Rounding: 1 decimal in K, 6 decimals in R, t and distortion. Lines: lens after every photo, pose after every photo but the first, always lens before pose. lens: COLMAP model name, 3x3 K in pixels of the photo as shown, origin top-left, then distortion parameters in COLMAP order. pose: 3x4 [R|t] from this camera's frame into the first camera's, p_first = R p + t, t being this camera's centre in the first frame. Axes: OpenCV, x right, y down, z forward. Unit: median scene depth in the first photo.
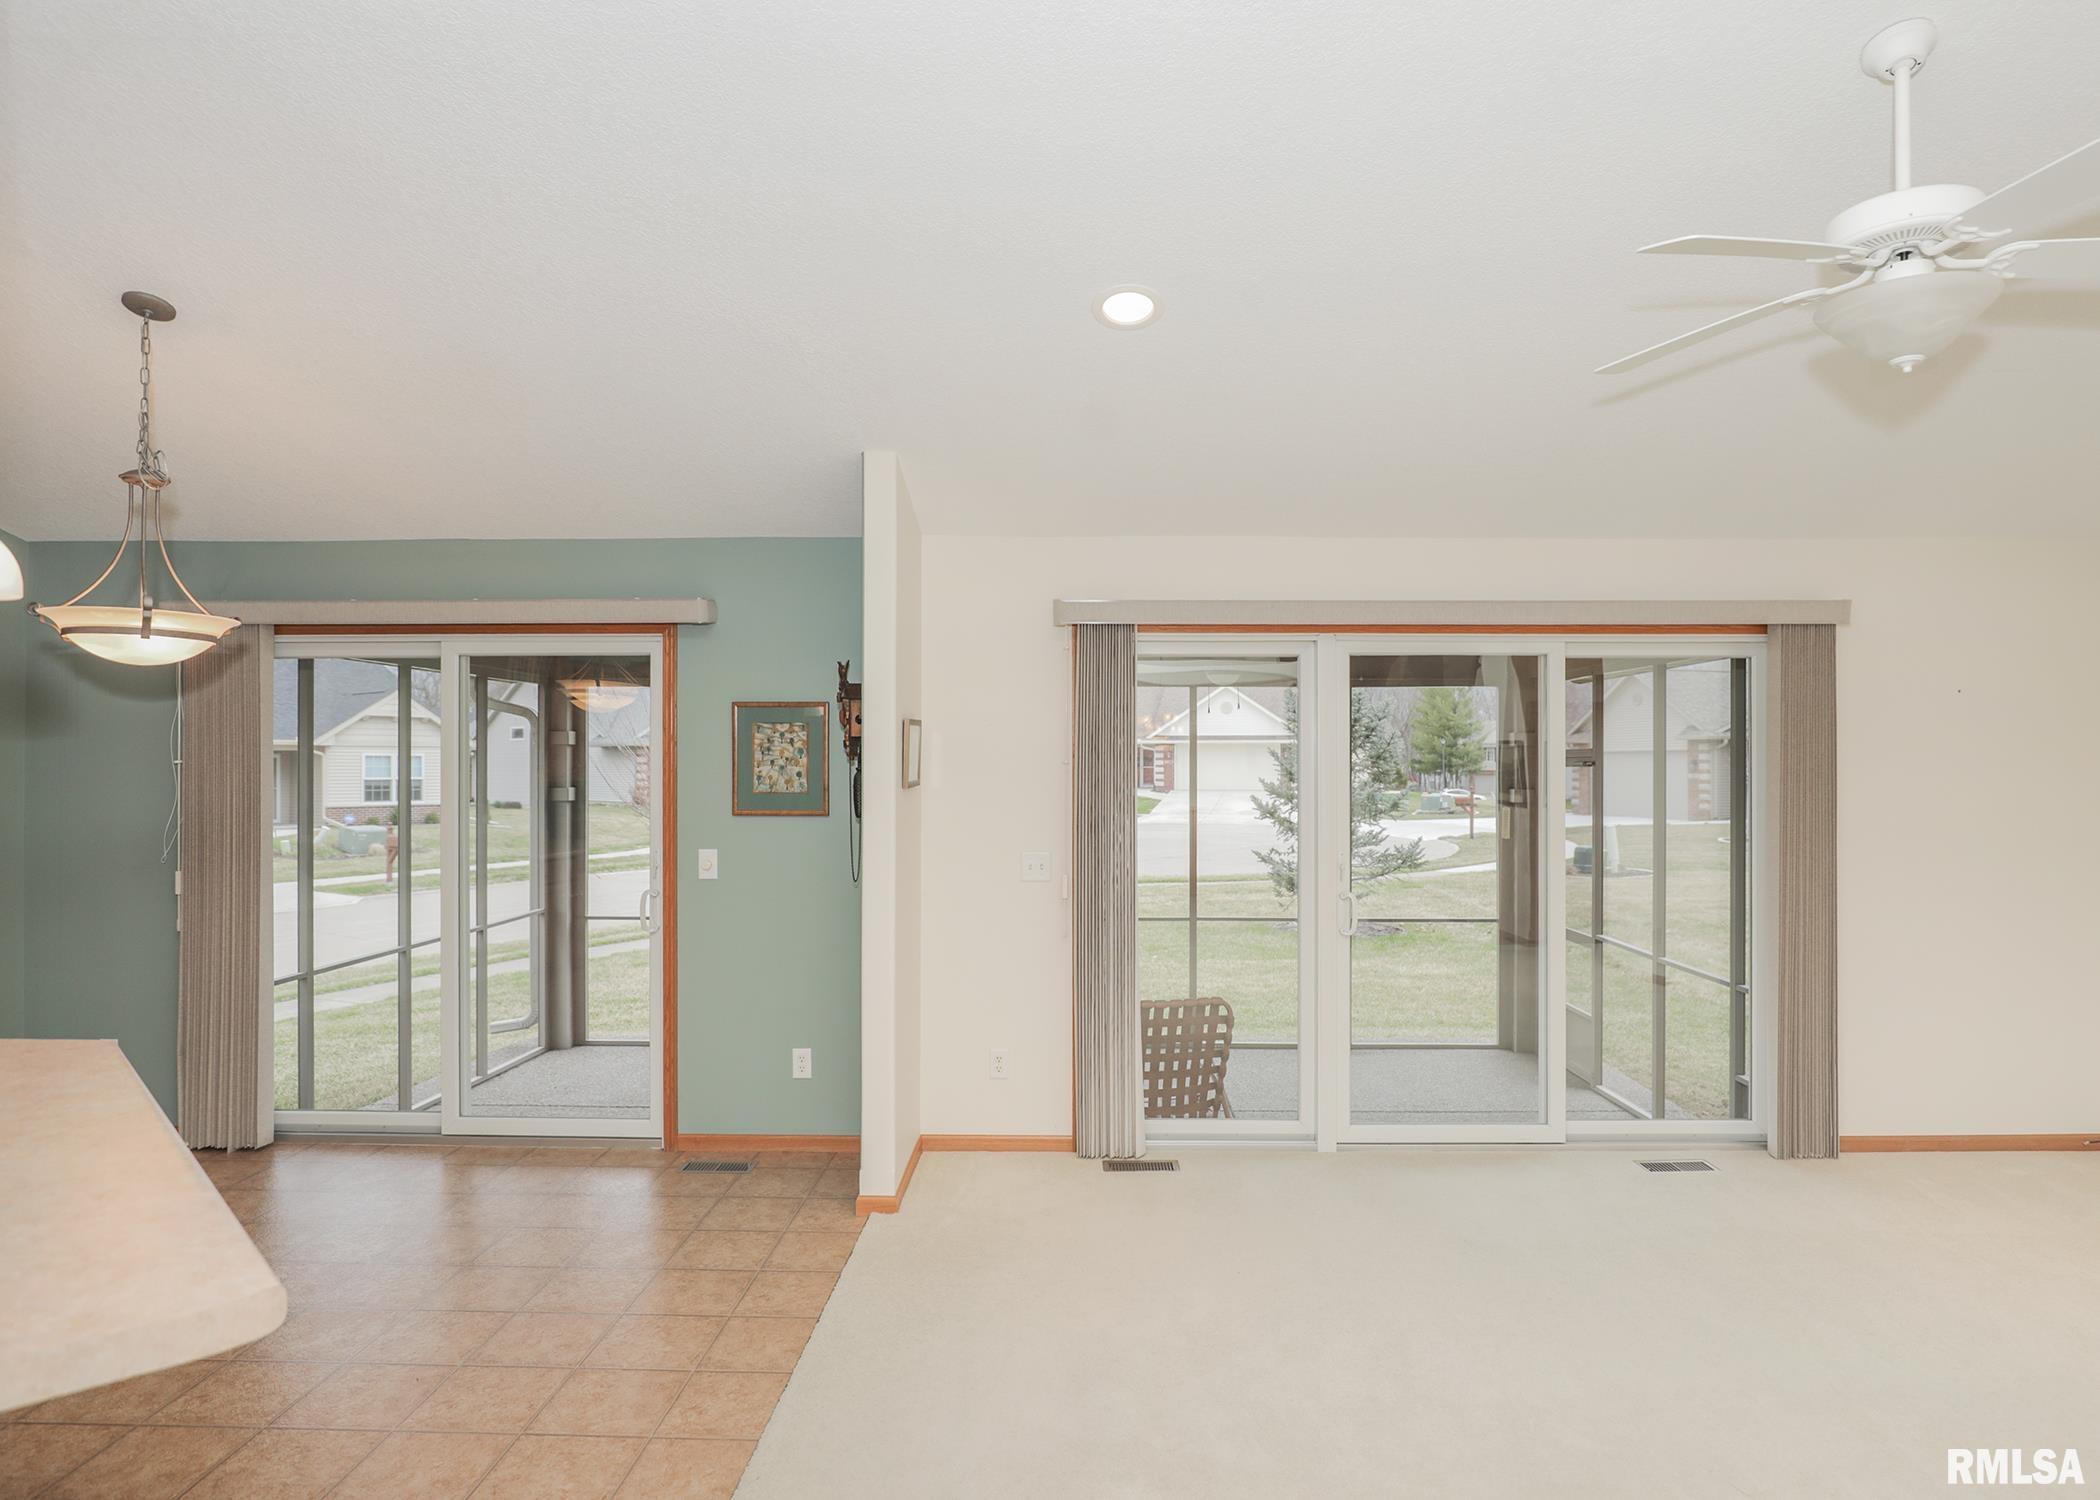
lens RADIAL K [[1198.9, 0, 1077.7], [0, 1198.9, 754.9], [0, 0, 1]] dist [-0.023457, -0.000424]
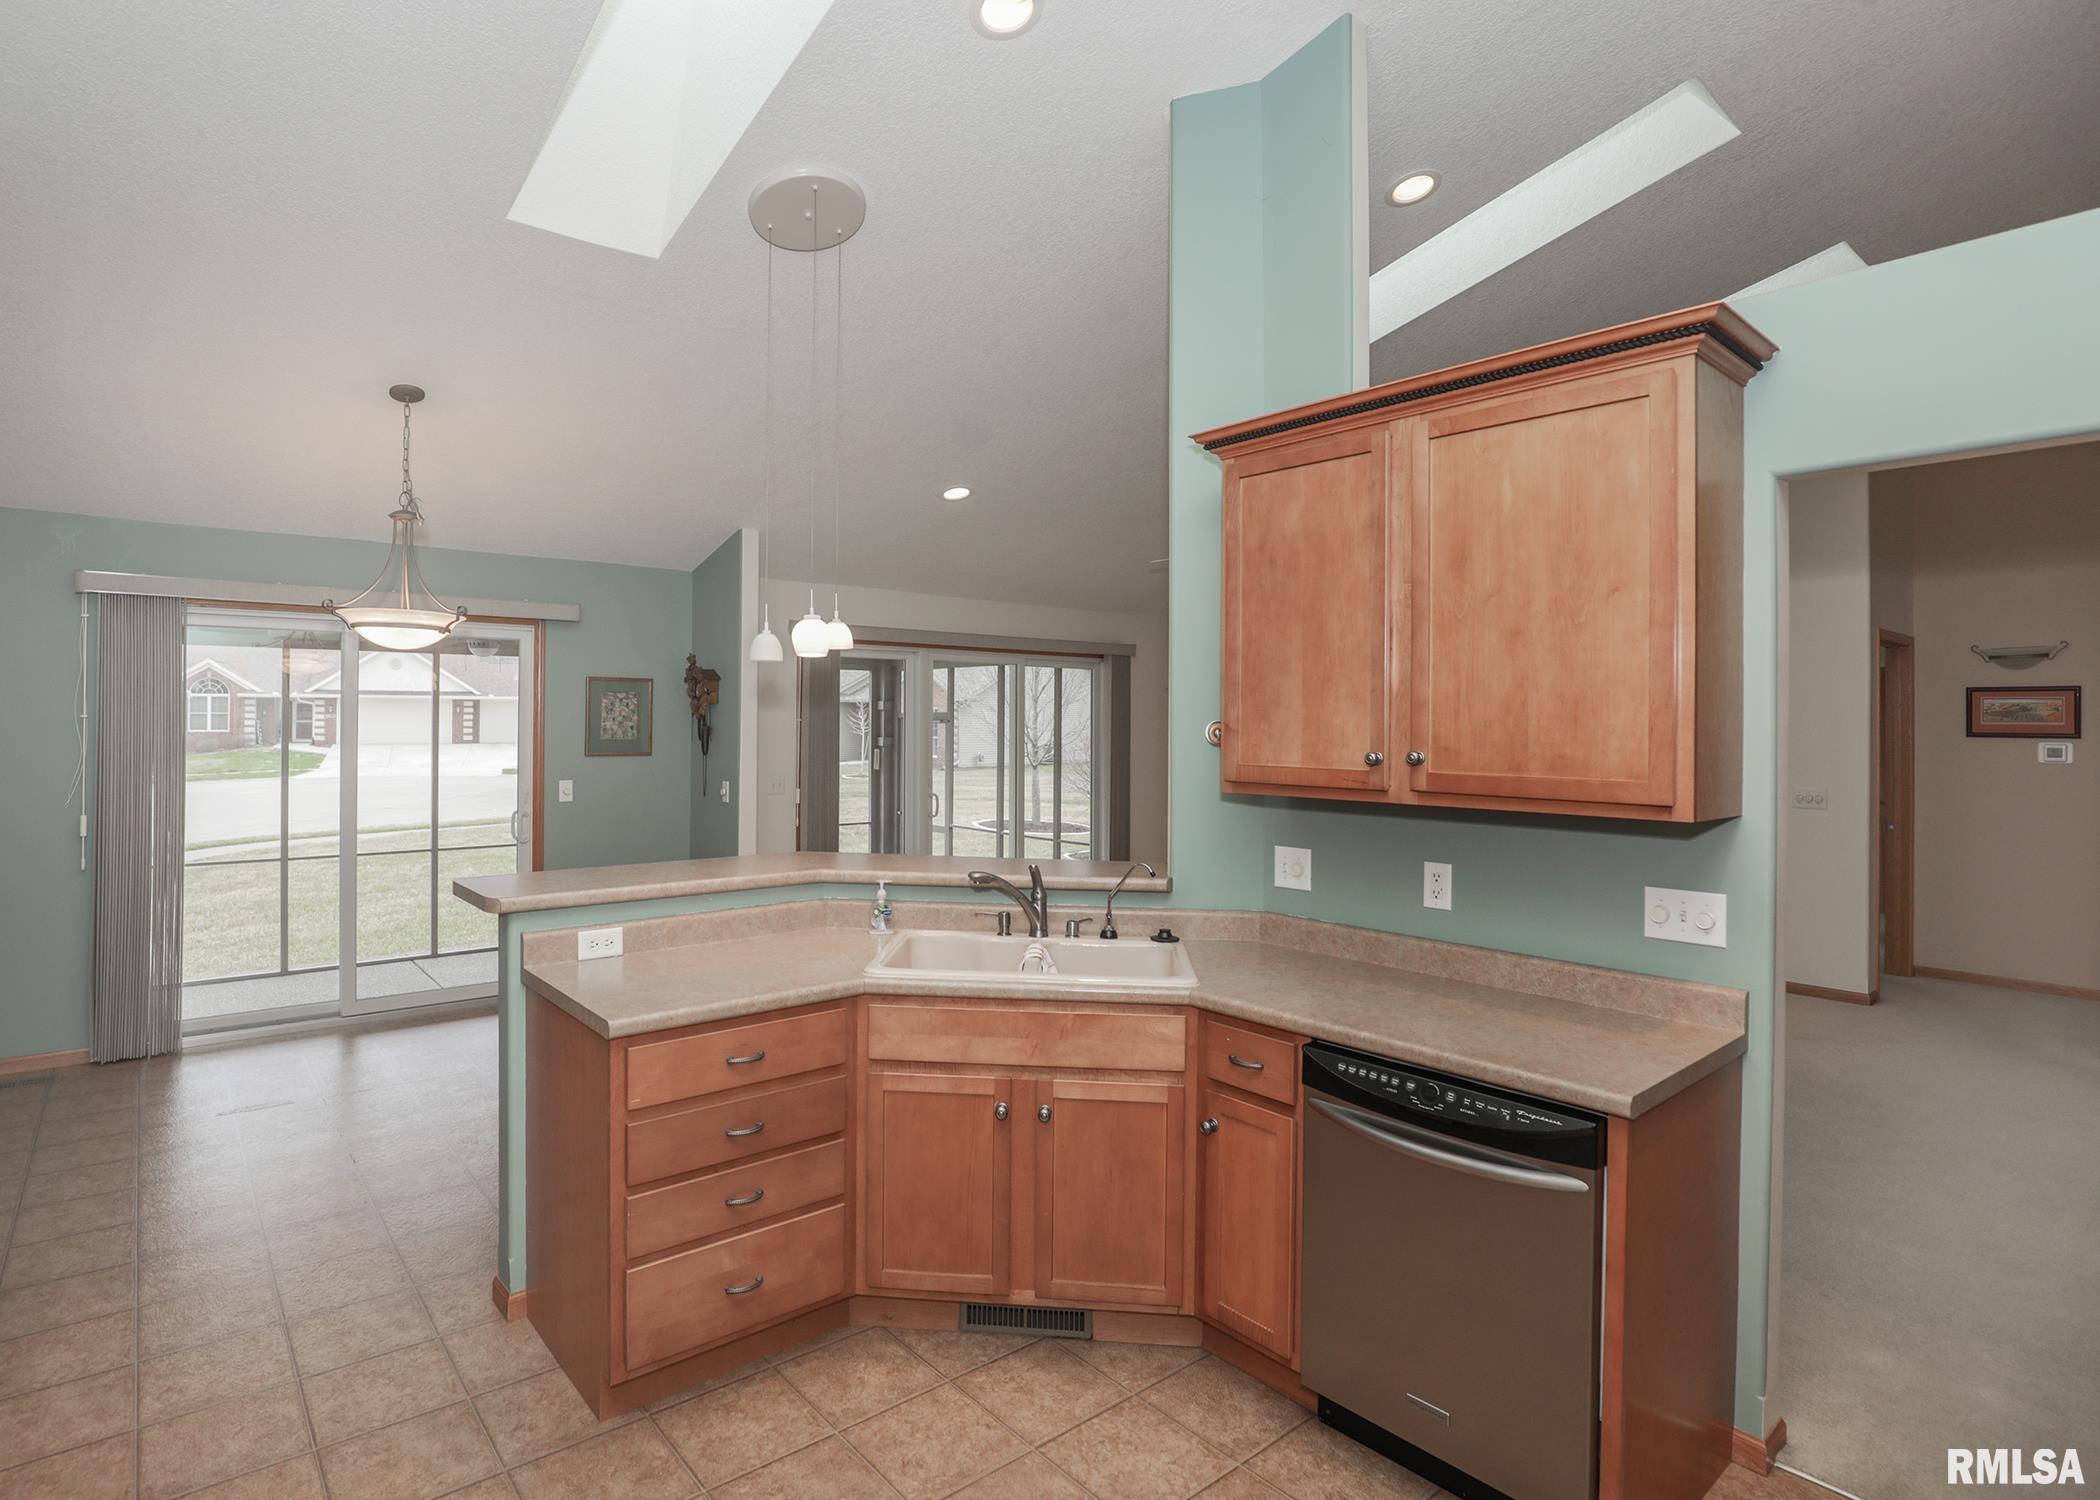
lens RADIAL K [[1072.1, 0, 976.8], [0, 1072.1, 713.1], [0, 0, 1]] dist [-0.020447, 0.000644]
pose [[0.778214, 0.010039, 0.627919, -0.576111], [-0.010952, 0.999937, -0.002413, -0.002170], [-0.627904, -0.004999, 0.778275, -0.229867]]
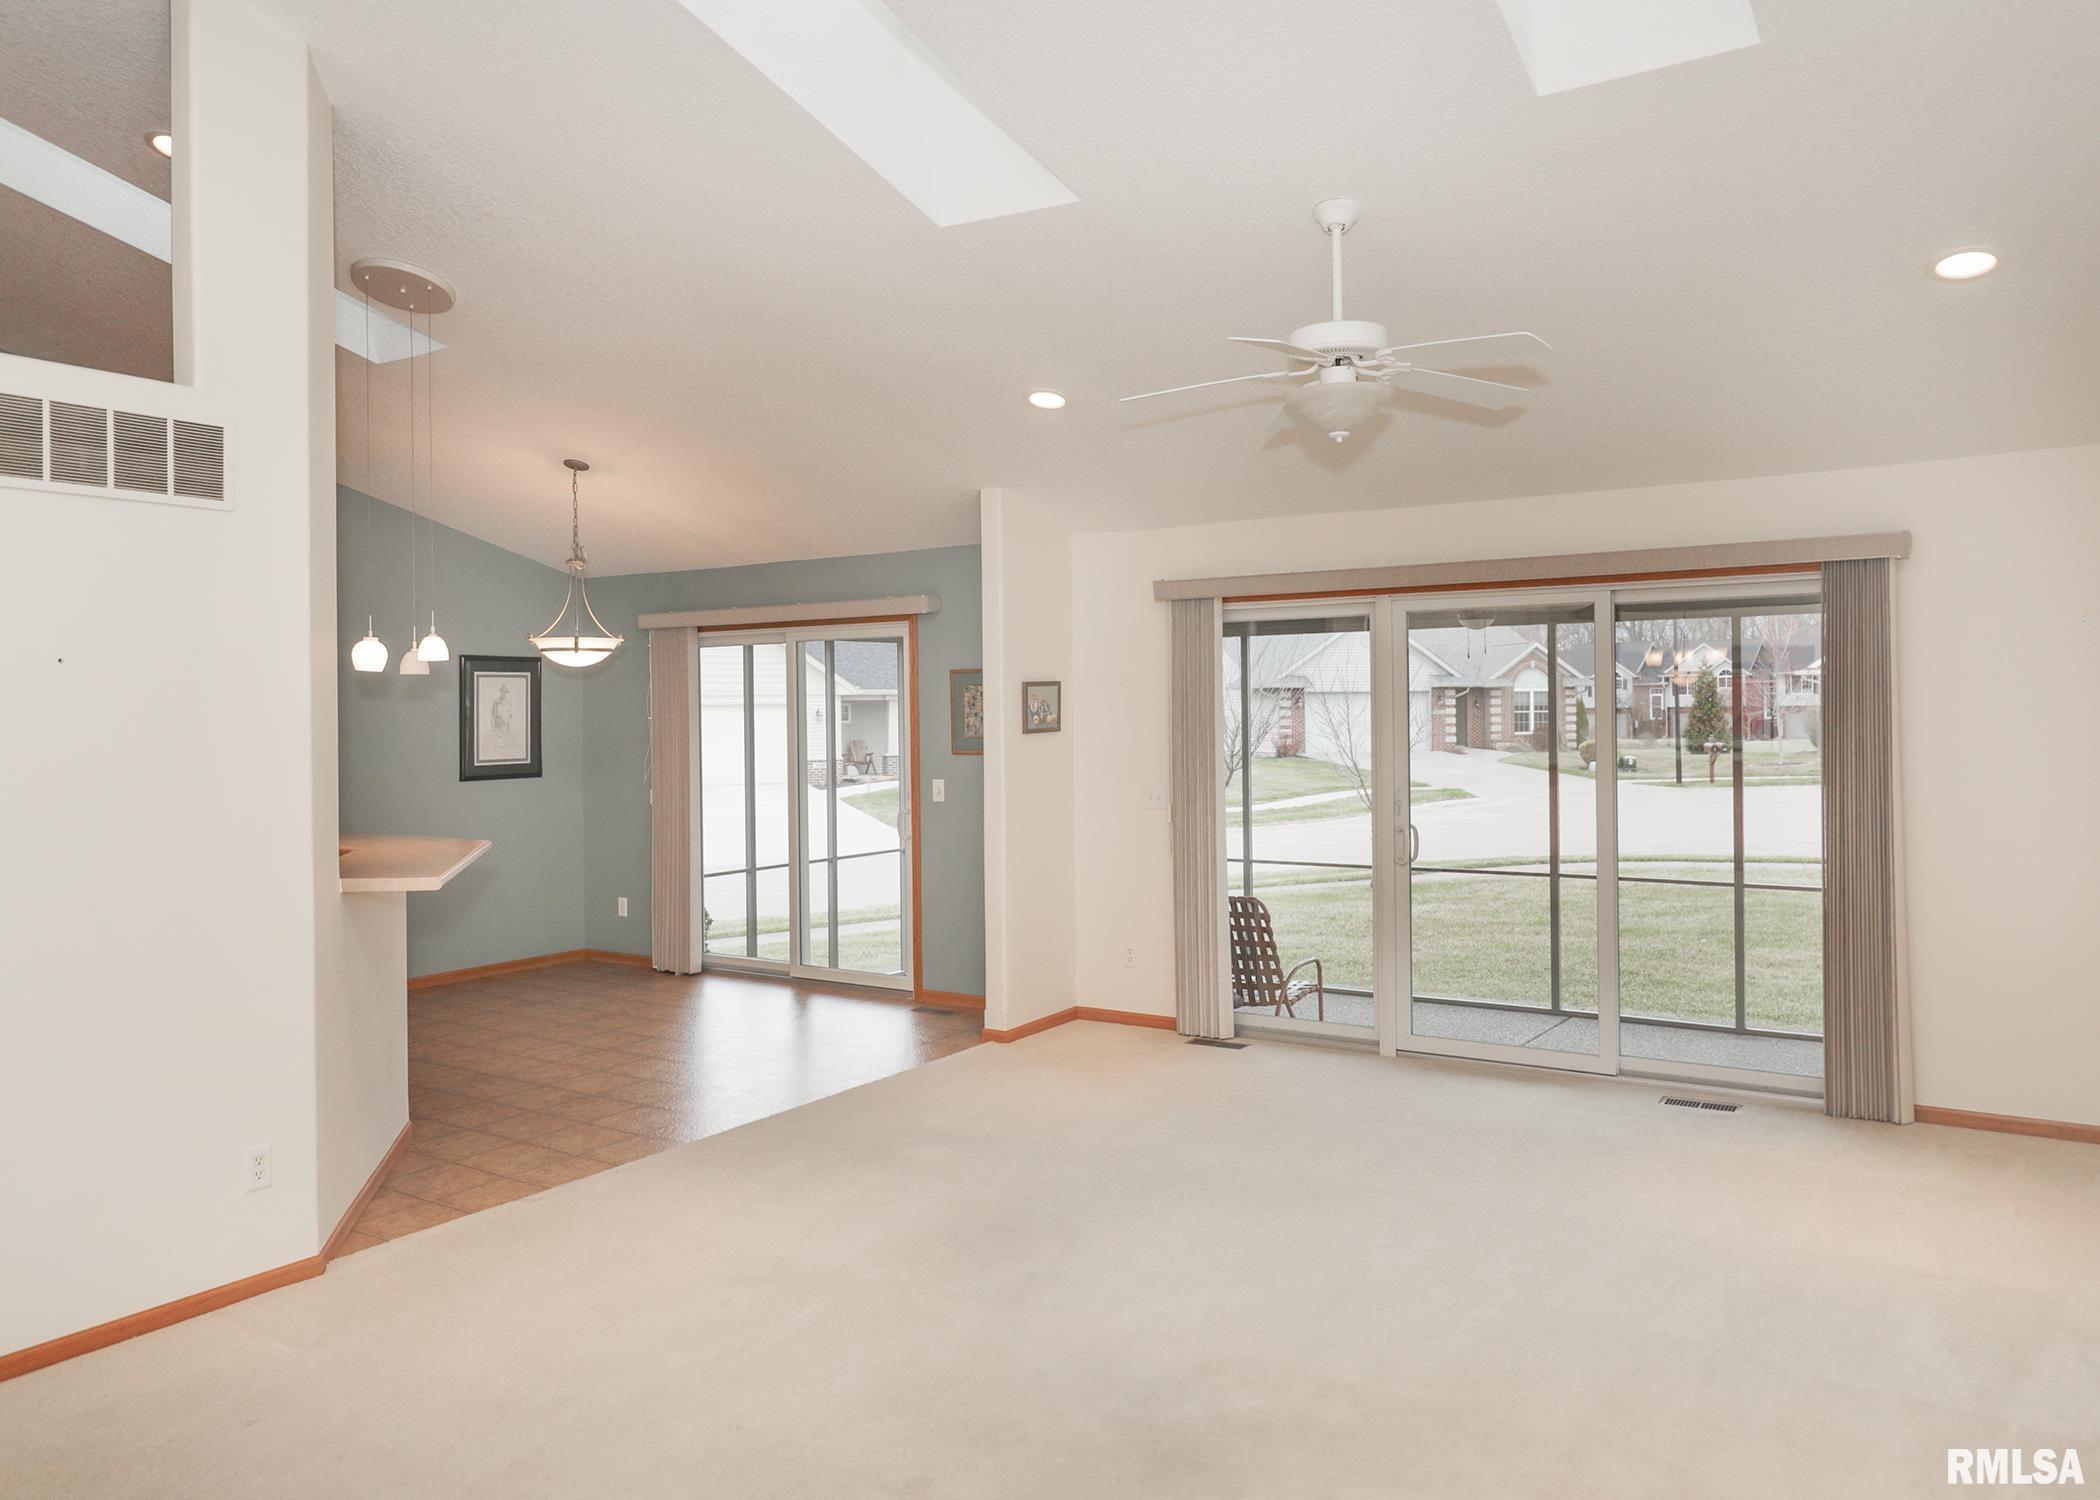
lens RADIAL K [[1493.5, 0, 977.0], [0, 1493.5, 696.5], [0, 0, 1]] dist [0.006069, 0.000255]
pose [[0.831454, -0.016488, -0.555349, 0.528218], [0.017262, 0.999844, -0.003841, -0.006096], [0.555325, -0.006393, 0.831609, -0.299906]]
